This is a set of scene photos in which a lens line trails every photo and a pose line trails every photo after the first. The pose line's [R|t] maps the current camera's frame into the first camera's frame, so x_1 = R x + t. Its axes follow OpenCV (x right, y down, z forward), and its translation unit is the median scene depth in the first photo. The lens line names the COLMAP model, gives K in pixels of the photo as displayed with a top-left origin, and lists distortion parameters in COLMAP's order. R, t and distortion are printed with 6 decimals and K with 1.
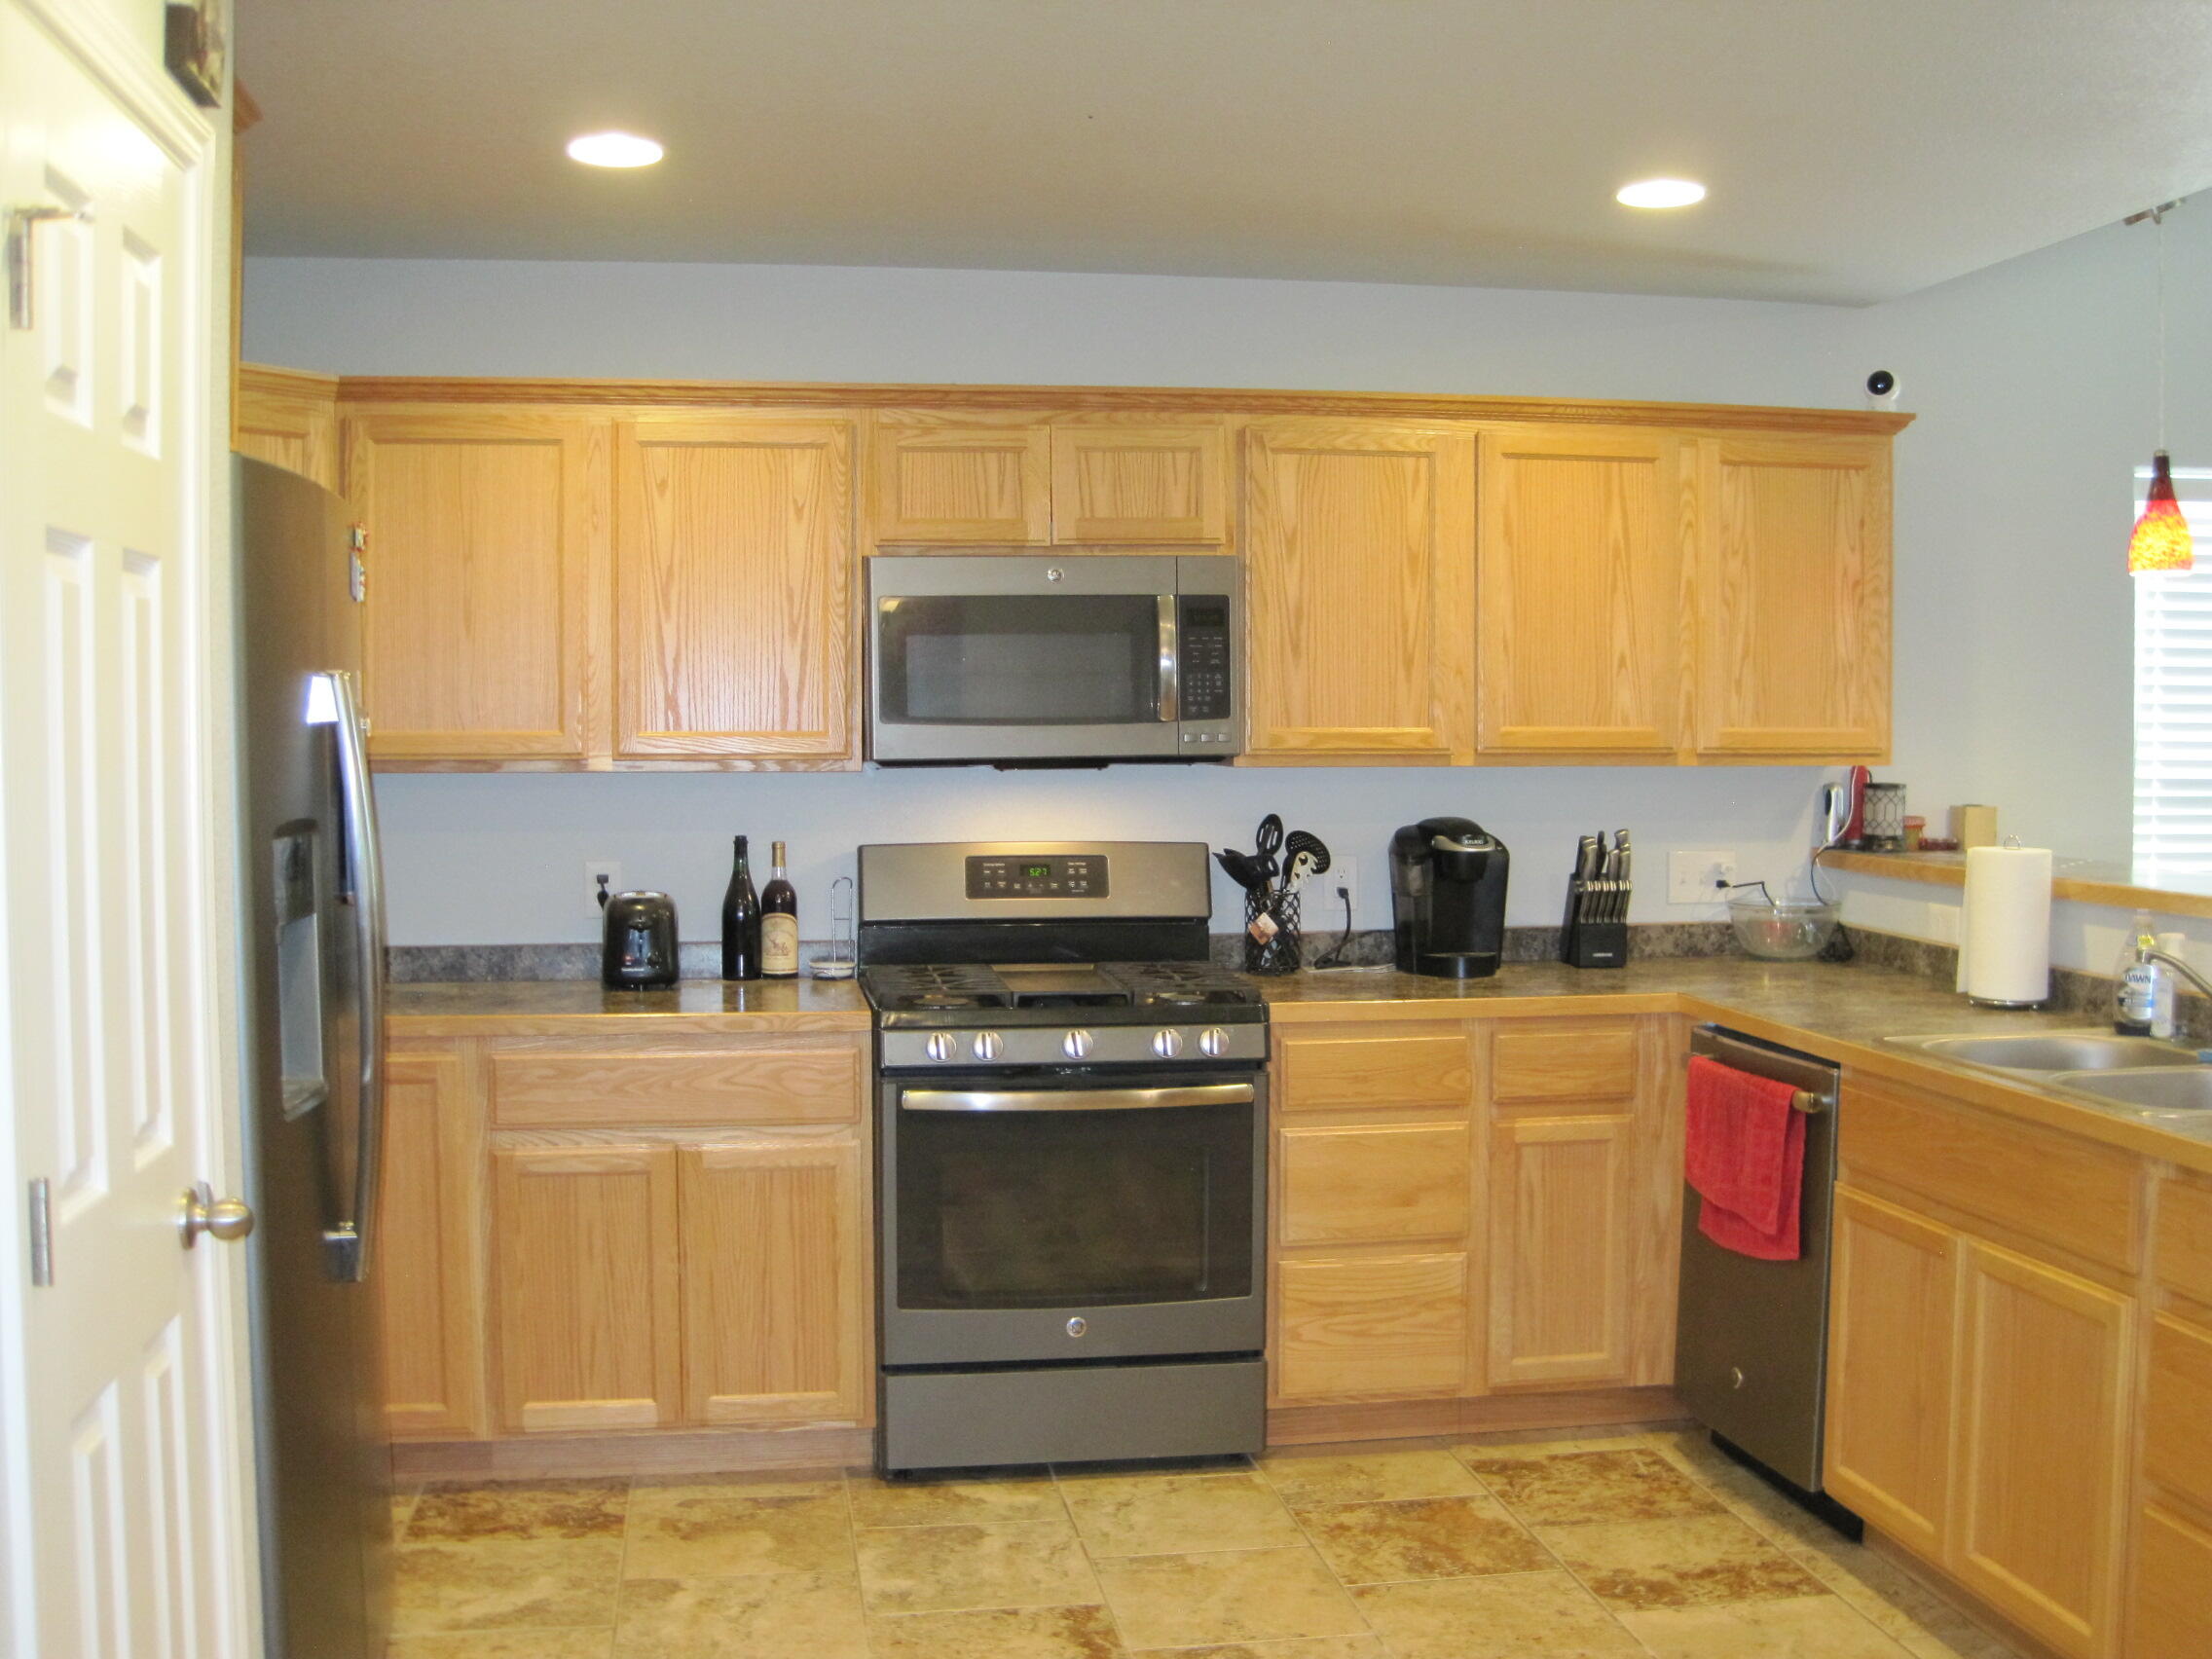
lens RADIAL K [[2293.3, 0, 1109.2], [0, 2293.3, 837.0], [0, 0, 1]] dist [-0.188422, 0.167881]
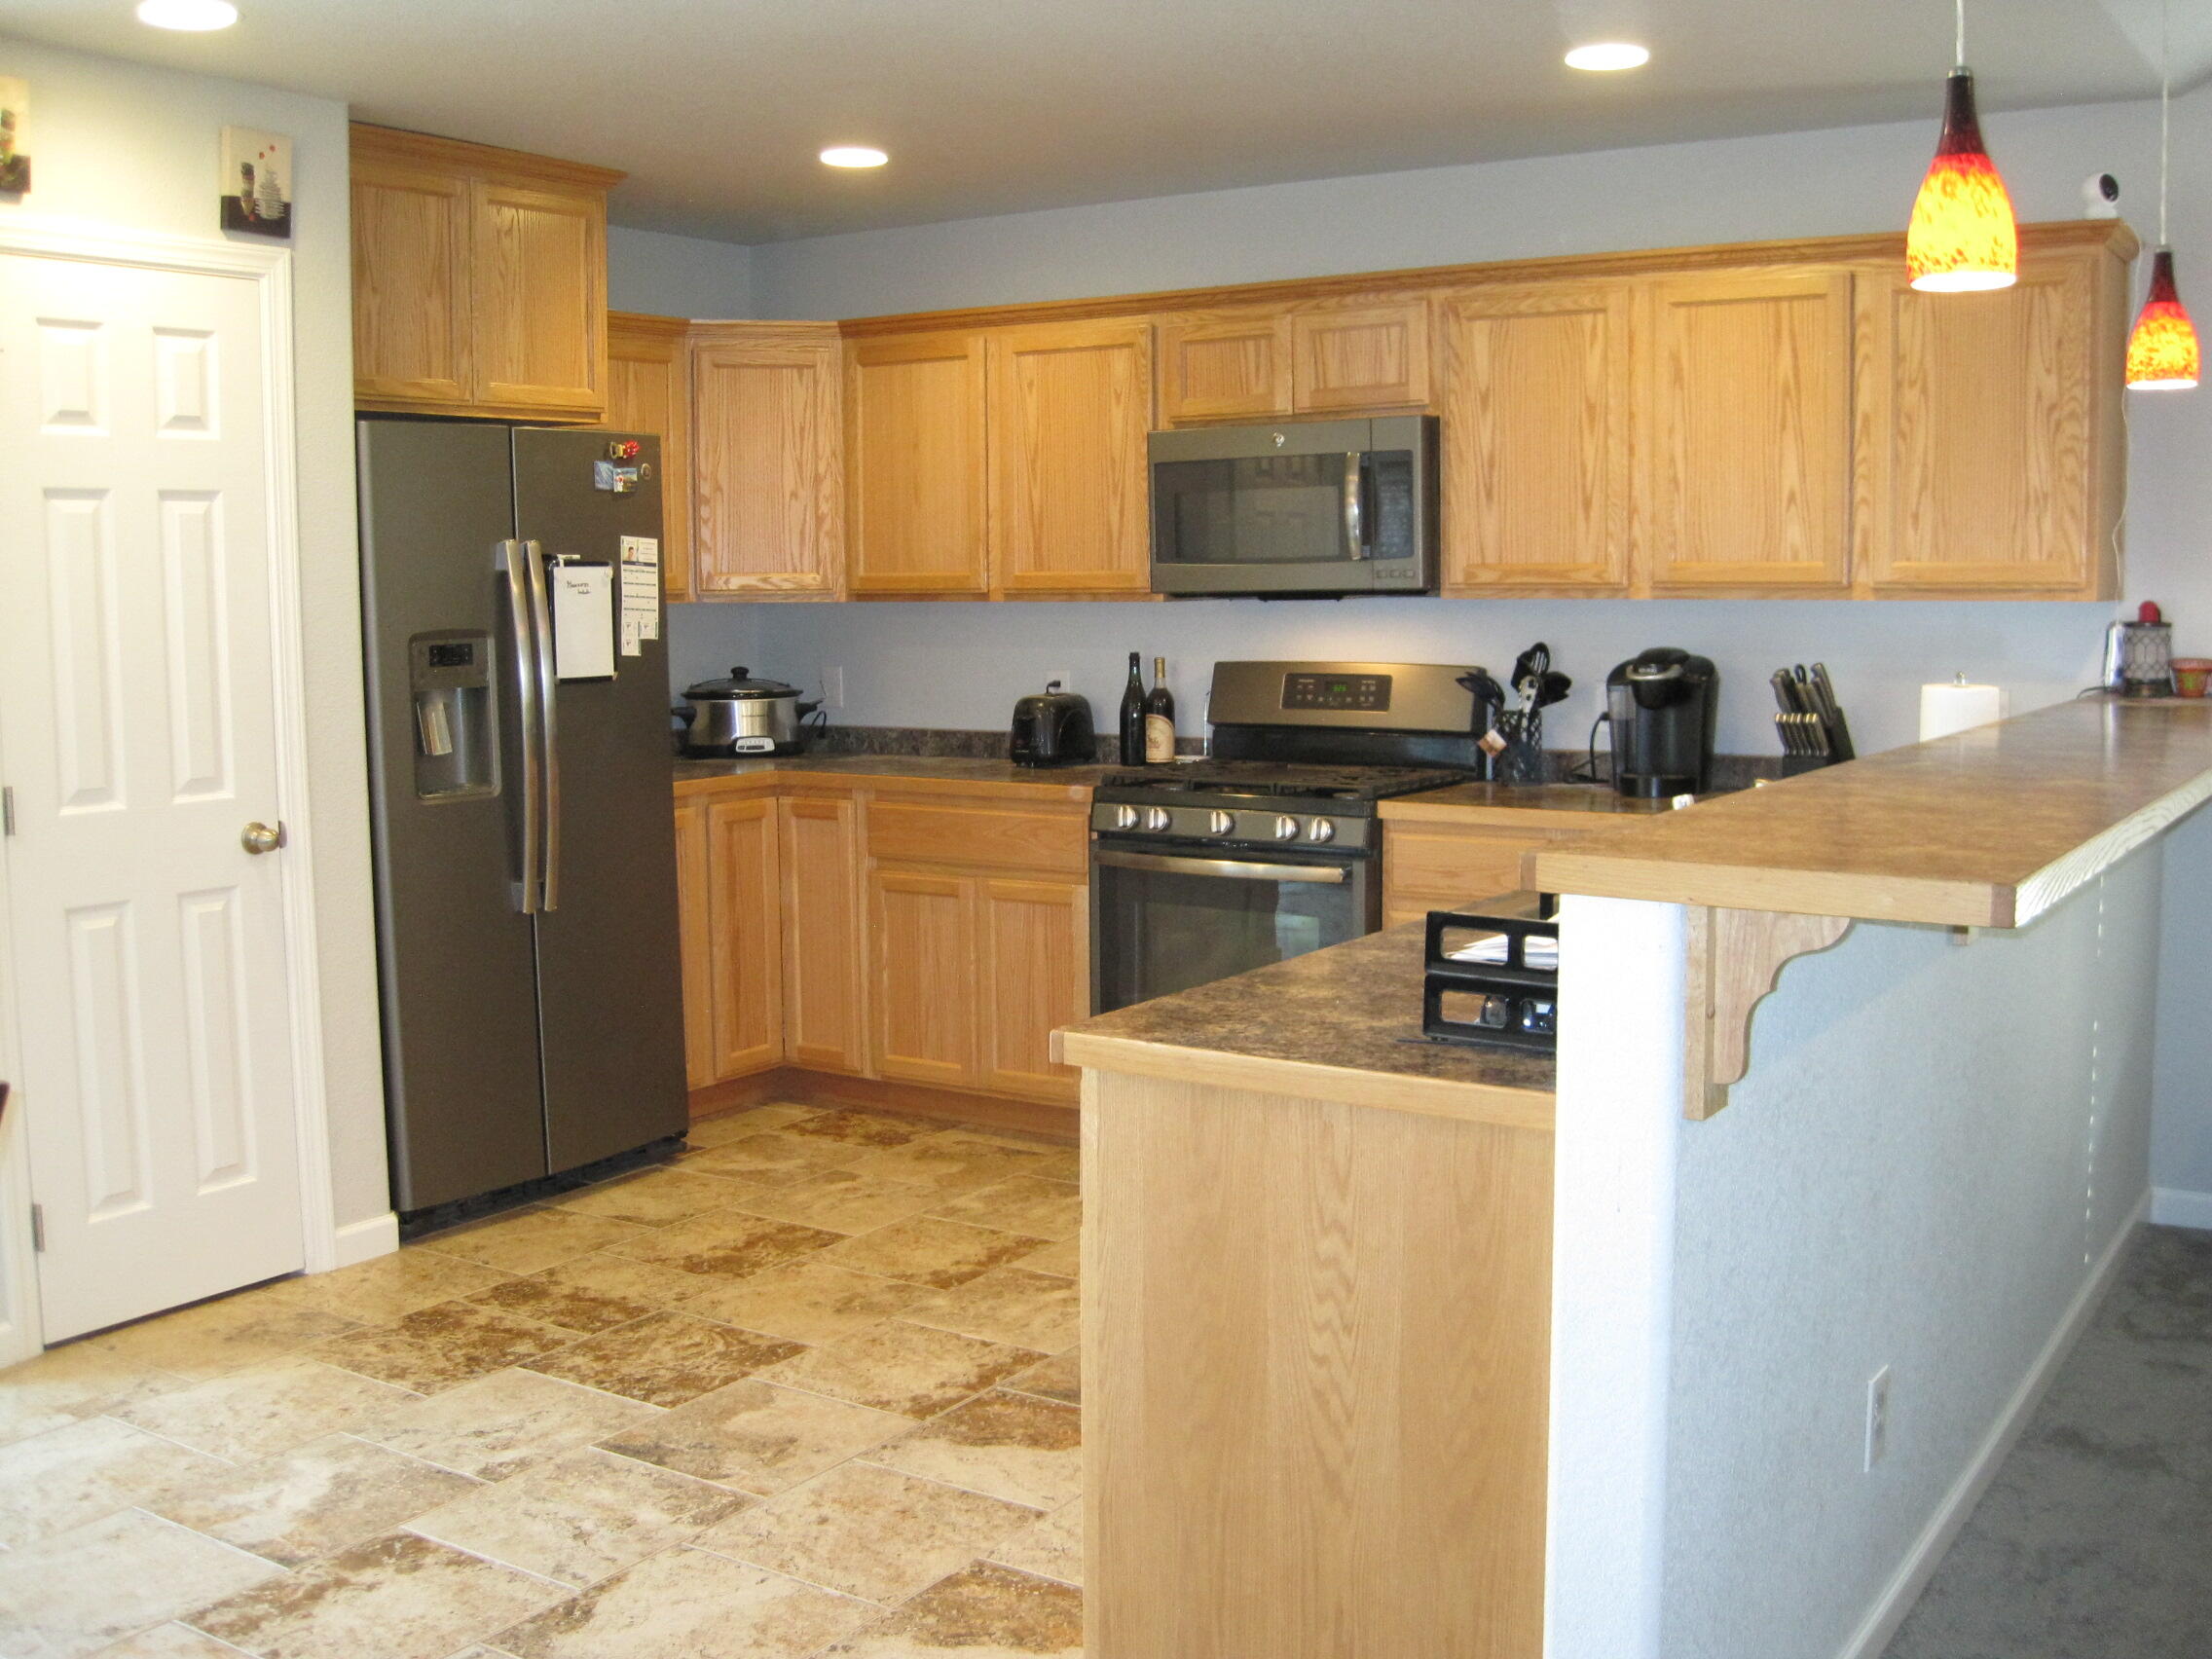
lens RADIAL K [[2293.3, 0, 1109.2], [0, 2293.3, 837.0], [0, 0, 1]] dist [-0.188422, 0.167881]
pose [[0.736348, 0.069099, -0.673066, 0.712995], [-0.021662, 0.996669, 0.078622, 0.001797], [0.676257, -0.043313, 0.735392, 0.045690]]
